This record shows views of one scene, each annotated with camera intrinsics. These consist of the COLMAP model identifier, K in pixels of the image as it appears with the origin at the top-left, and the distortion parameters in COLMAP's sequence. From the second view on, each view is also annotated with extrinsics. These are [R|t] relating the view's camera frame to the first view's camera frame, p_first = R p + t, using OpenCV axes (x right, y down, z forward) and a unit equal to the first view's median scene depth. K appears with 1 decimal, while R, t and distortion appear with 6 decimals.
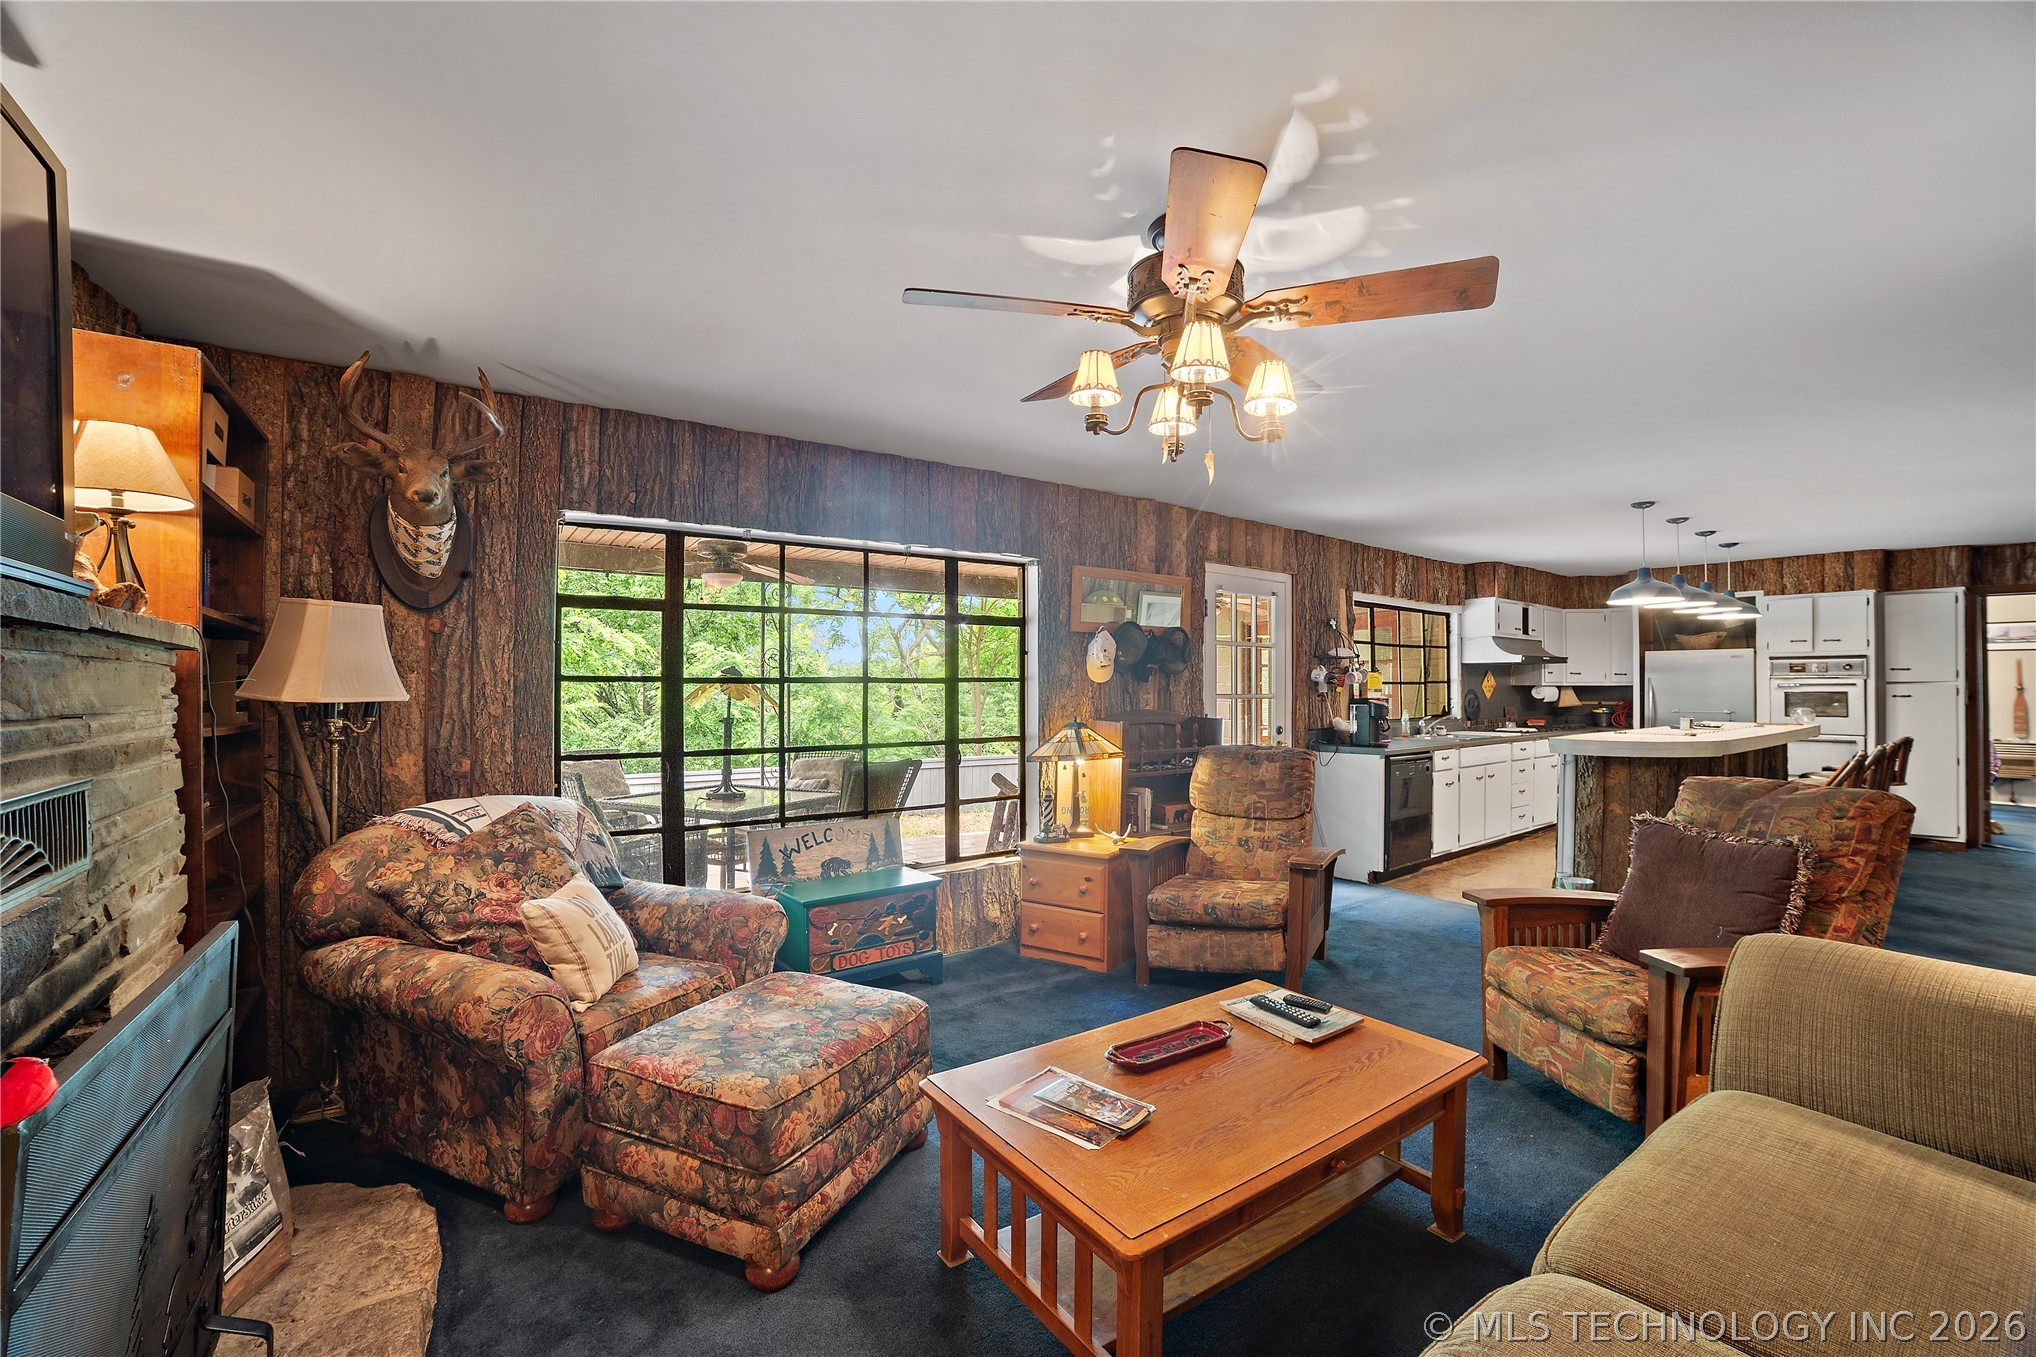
lens RADIAL K [[829.0, 0, 1018.0], [0, 829.0, 678.5], [0, 0, 1]] dist [-0.000029, -0.000001]
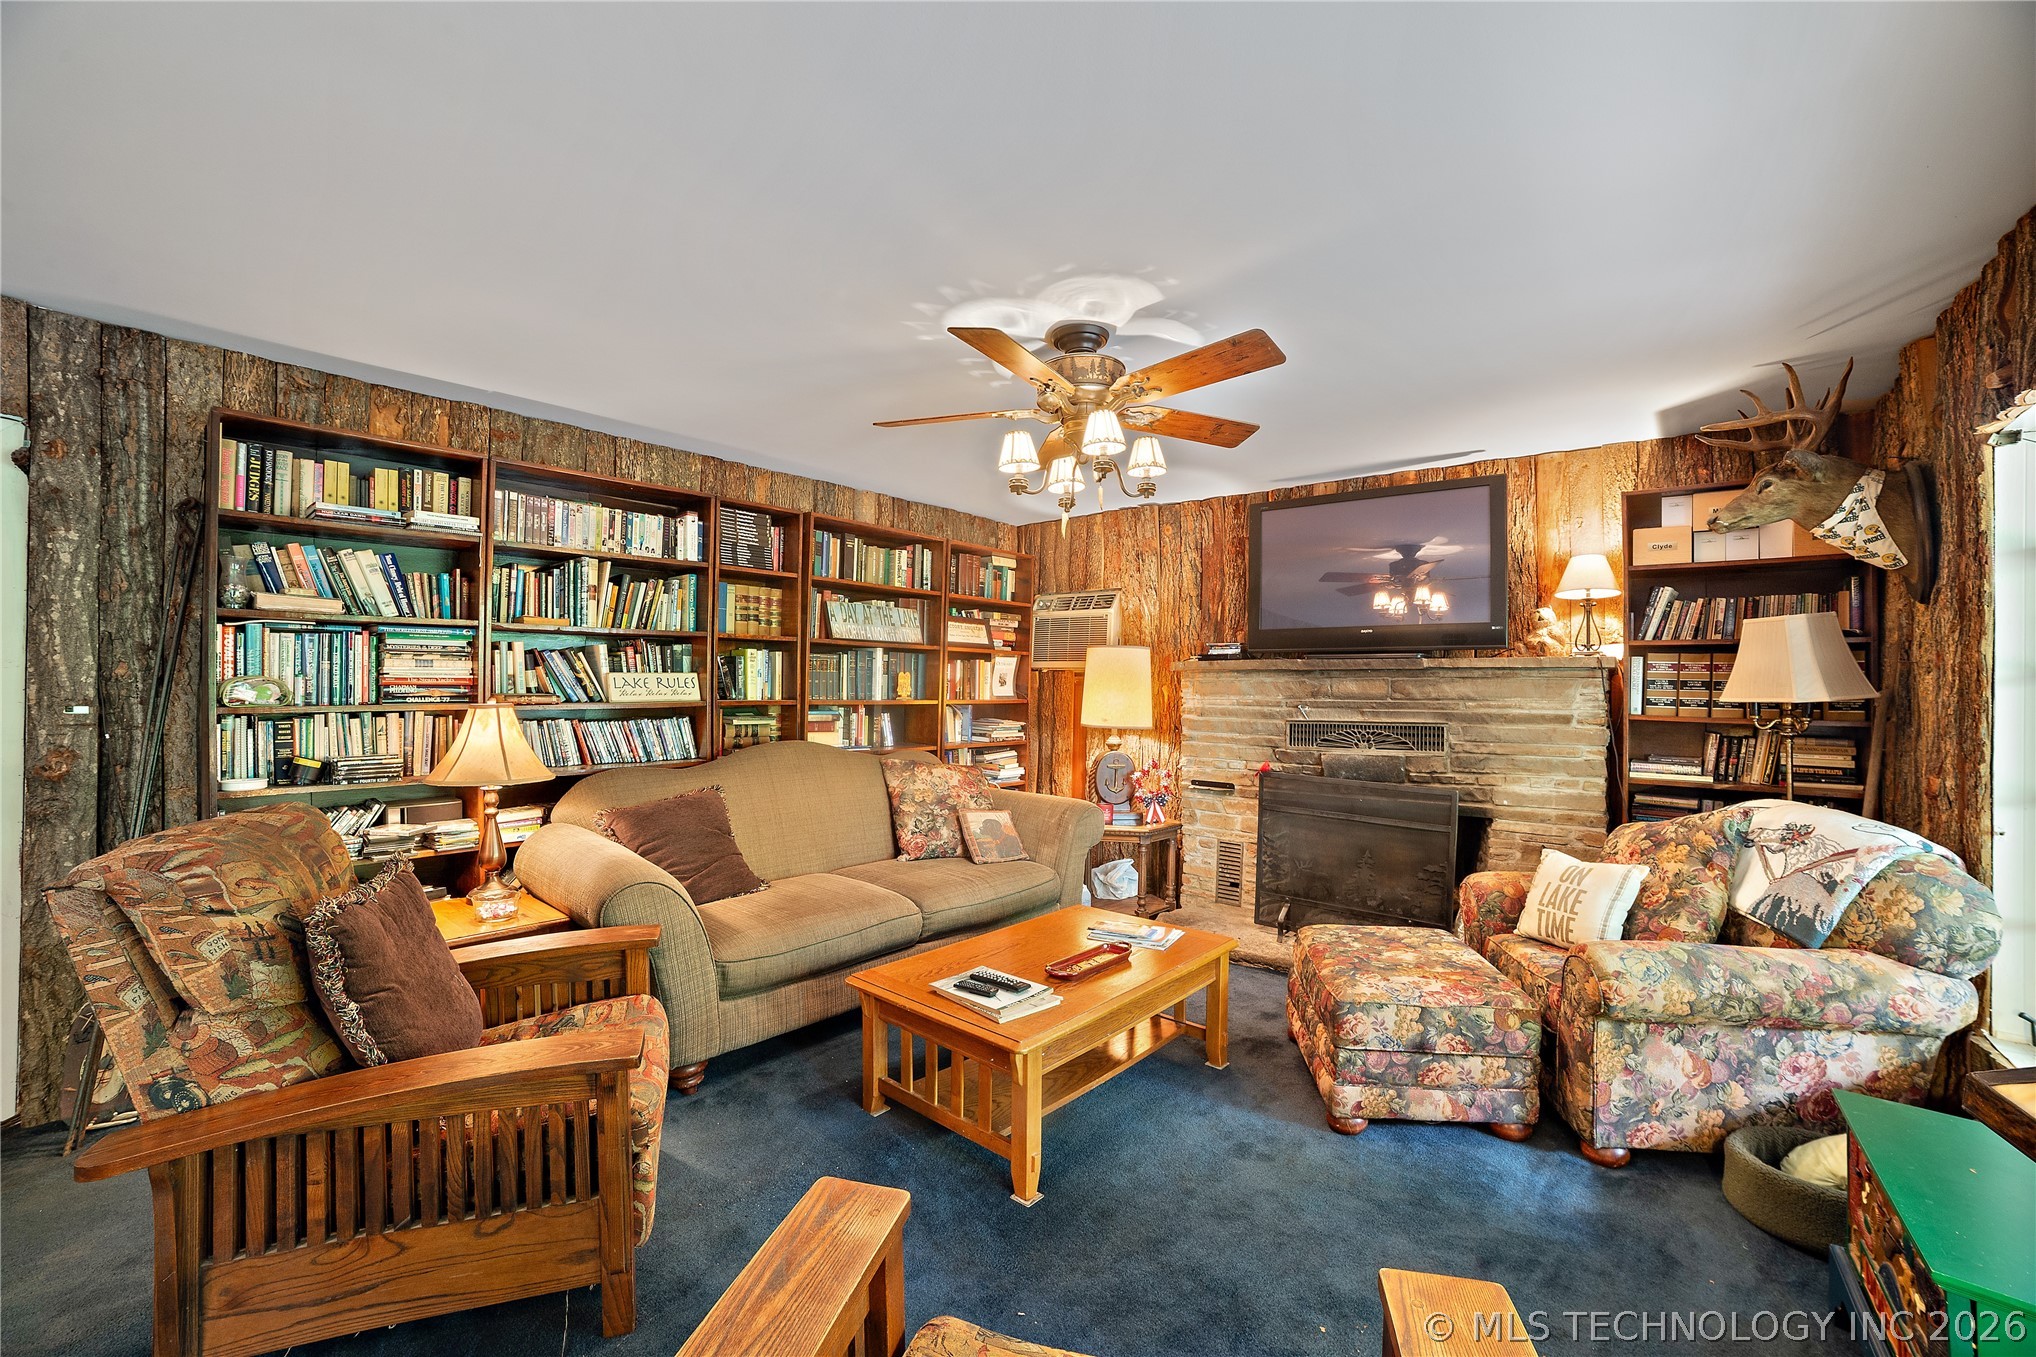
lens RADIAL K [[829.0, 0, 1018.0], [0, 829.0, 678.5], [0, 0, 1]] dist [-0.000029, -0.000001]
pose [[-0.967073, -0.008682, -0.254351, 0.578264], [-0.003676, 0.999790, -0.020147, 0.025769], [0.254472, -0.018548, -0.966902, 2.065306]]
